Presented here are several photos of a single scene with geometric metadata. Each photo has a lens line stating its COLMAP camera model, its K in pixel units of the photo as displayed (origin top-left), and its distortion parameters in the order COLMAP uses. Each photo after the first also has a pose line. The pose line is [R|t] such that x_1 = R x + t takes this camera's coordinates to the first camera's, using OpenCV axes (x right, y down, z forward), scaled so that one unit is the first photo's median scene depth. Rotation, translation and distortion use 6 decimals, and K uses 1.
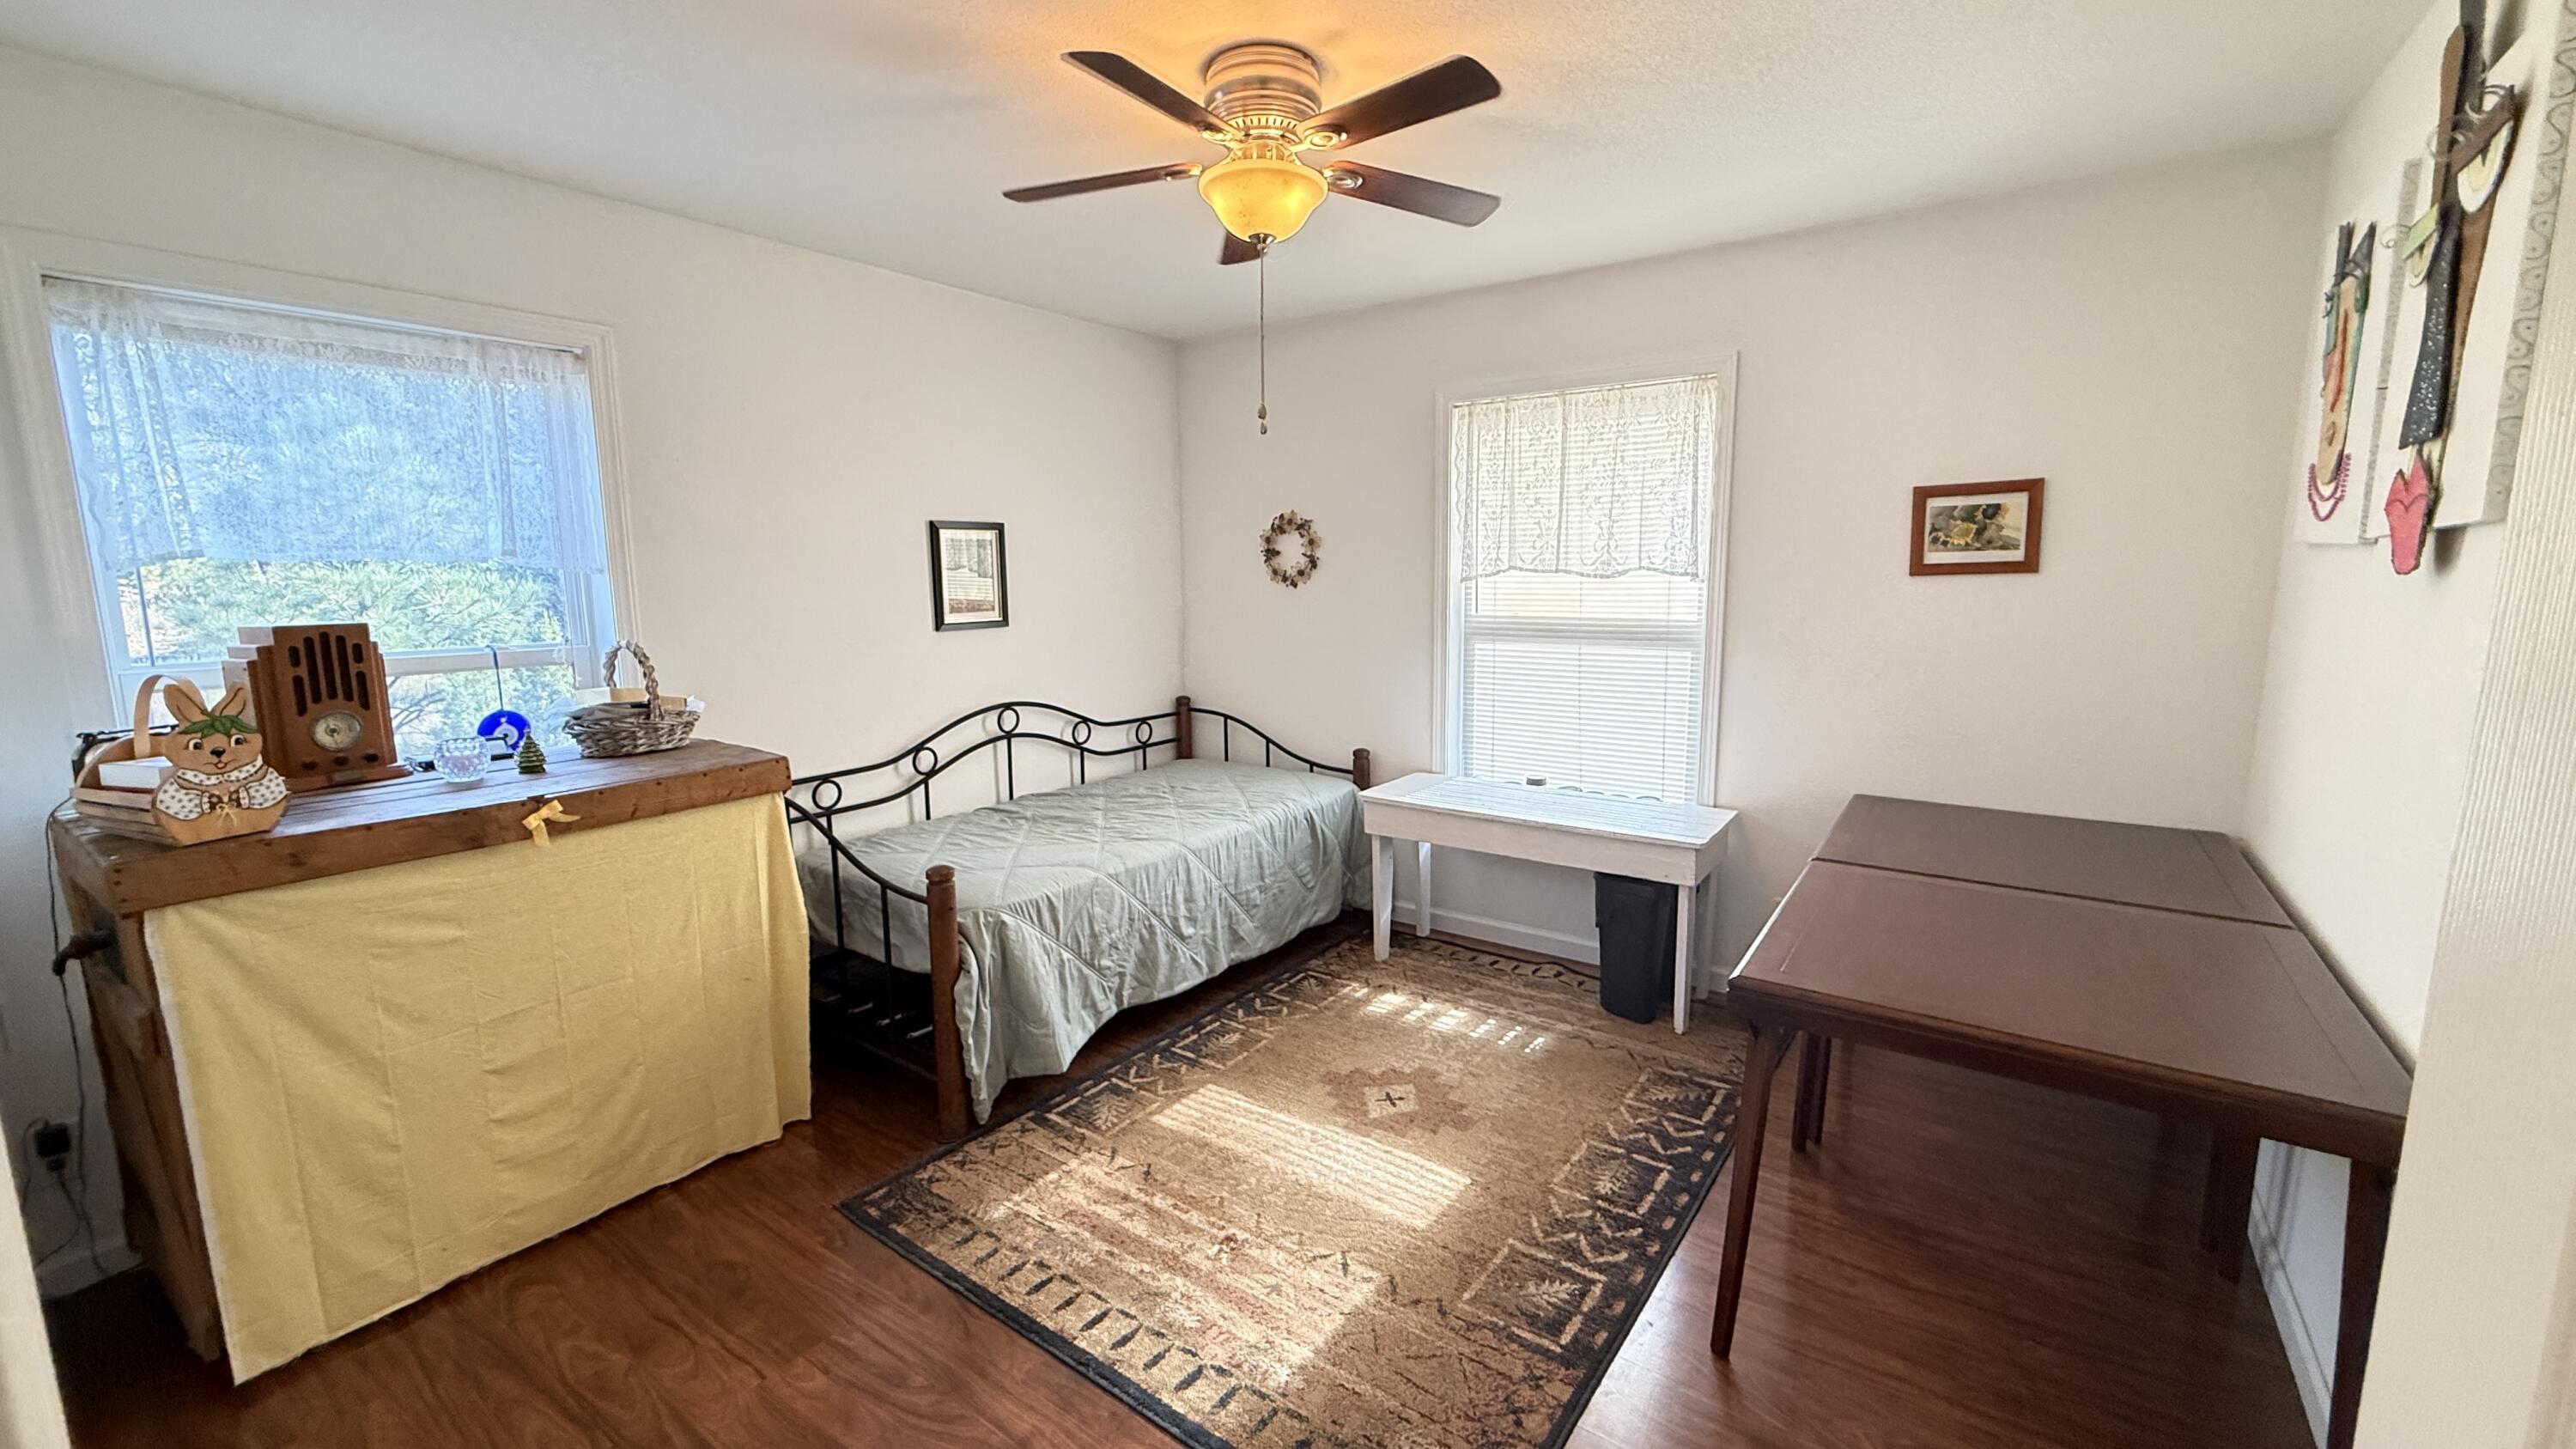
lens RADIAL K [[1022.0, 0, 1283.9], [0, 1022.0, 723.8], [0, 0, 1]] dist [-0.002955, 0.000242]
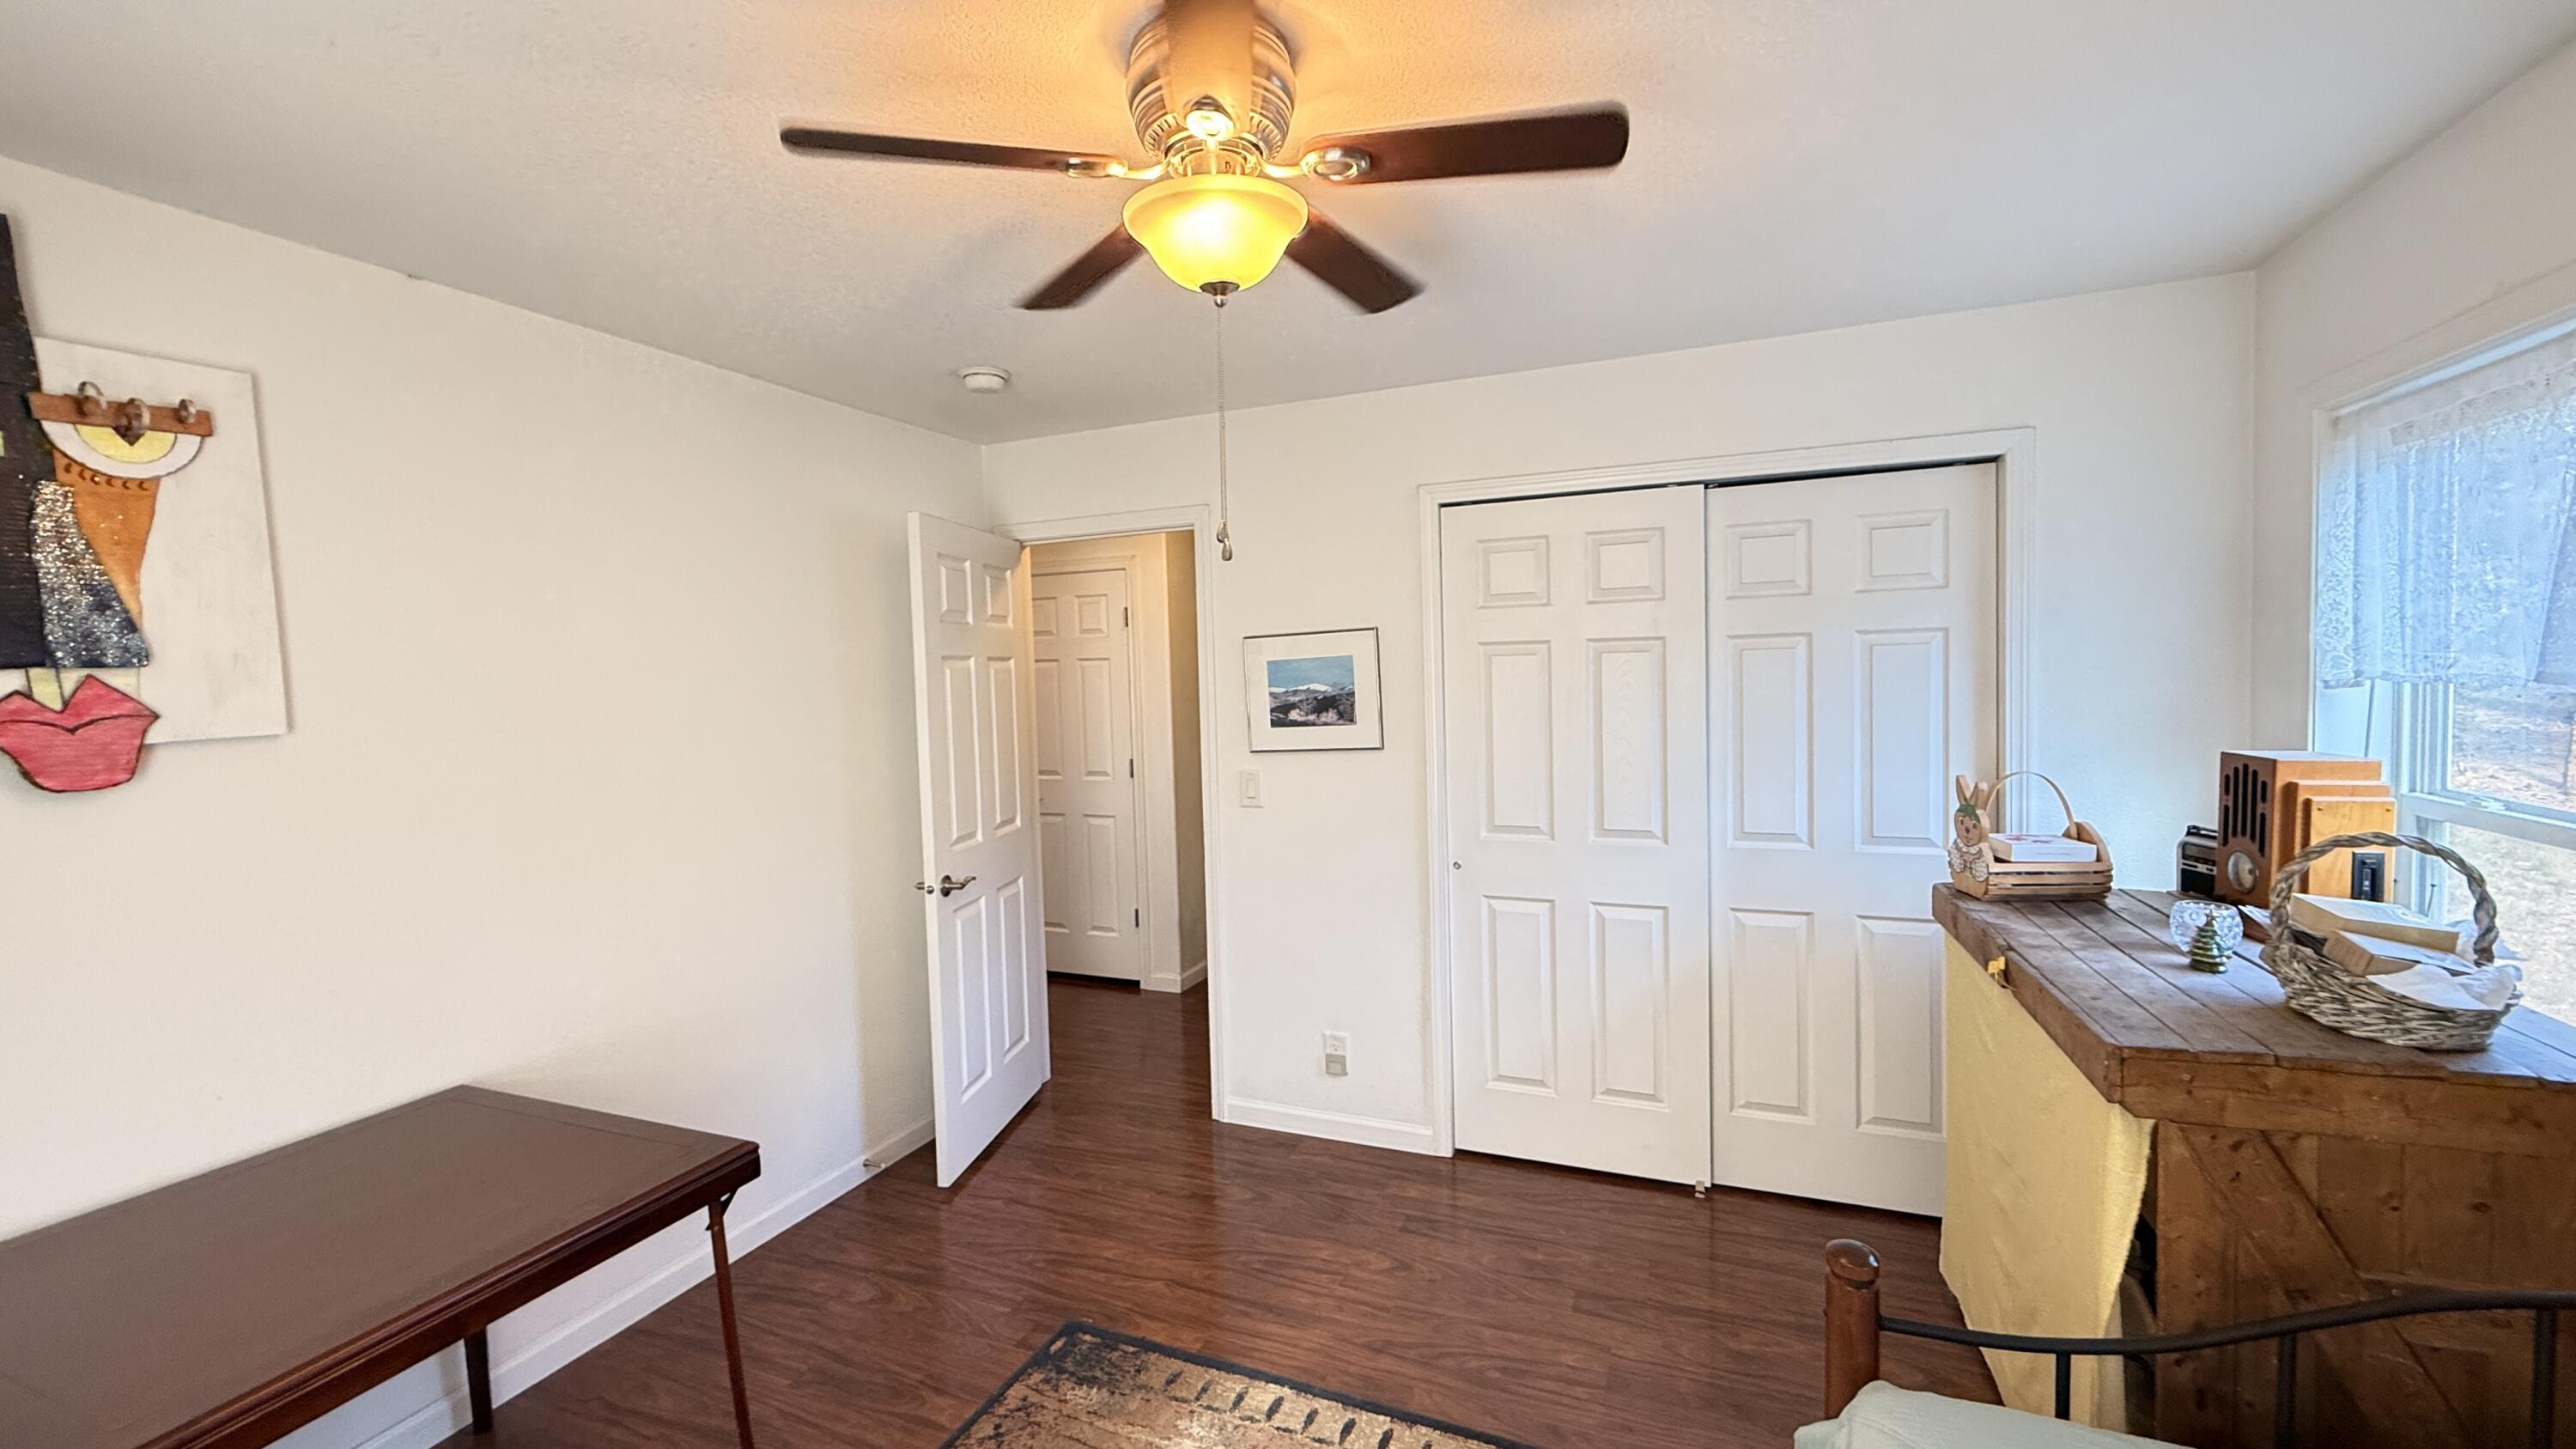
lens RADIAL K [[1022.0, 0, 1282.4], [0, 1022.0, 729.5], [0, 0, 1]] dist [-0.002955, 0.000242]
pose [[-0.973267, 0.042278, -0.225750, 0.133761], [-0.001959, 0.981348, 0.192232, -0.357702], [0.229667, 0.187535, -0.955031, 2.020869]]
